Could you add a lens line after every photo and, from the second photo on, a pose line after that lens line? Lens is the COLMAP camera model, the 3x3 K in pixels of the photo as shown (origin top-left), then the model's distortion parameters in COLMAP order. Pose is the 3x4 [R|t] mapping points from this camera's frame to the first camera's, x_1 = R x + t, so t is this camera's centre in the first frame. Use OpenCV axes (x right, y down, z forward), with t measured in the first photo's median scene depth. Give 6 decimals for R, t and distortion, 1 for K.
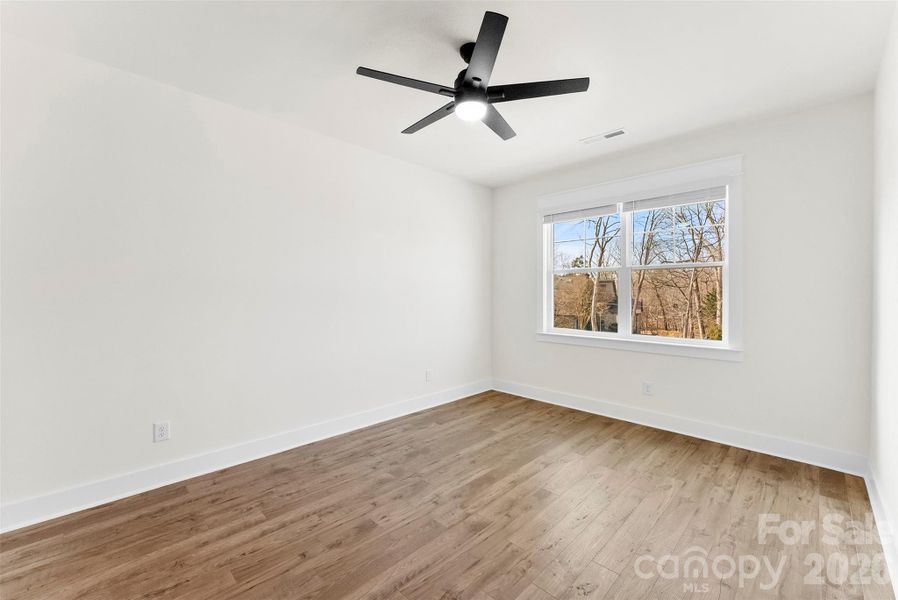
lens RADIAL K [[374.6, 0, 449.4], [0, 374.6, 302.2], [0, 0, 1]] dist [-0.001252, 0.001006]
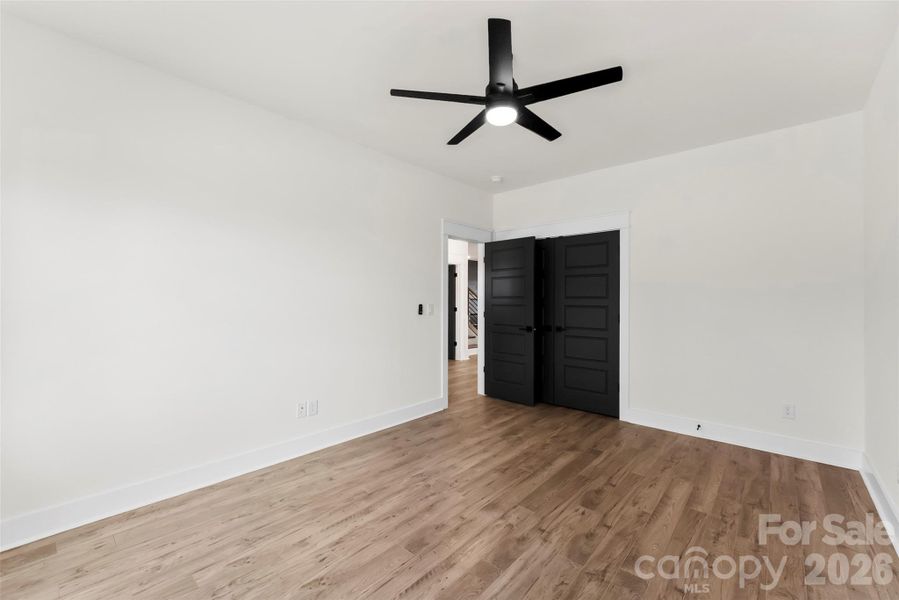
lens RADIAL K [[375.1, 0, 446.9], [0, 375.1, 297.8], [0, 0, 1]] dist [-0.001252, 0.001006]
pose [[-0.999014, -0.005391, -0.044065, 0.245492], [-0.006037, 0.999876, 0.014529, -0.031604], [0.043981, 0.014780, -0.998923, 1.982710]]
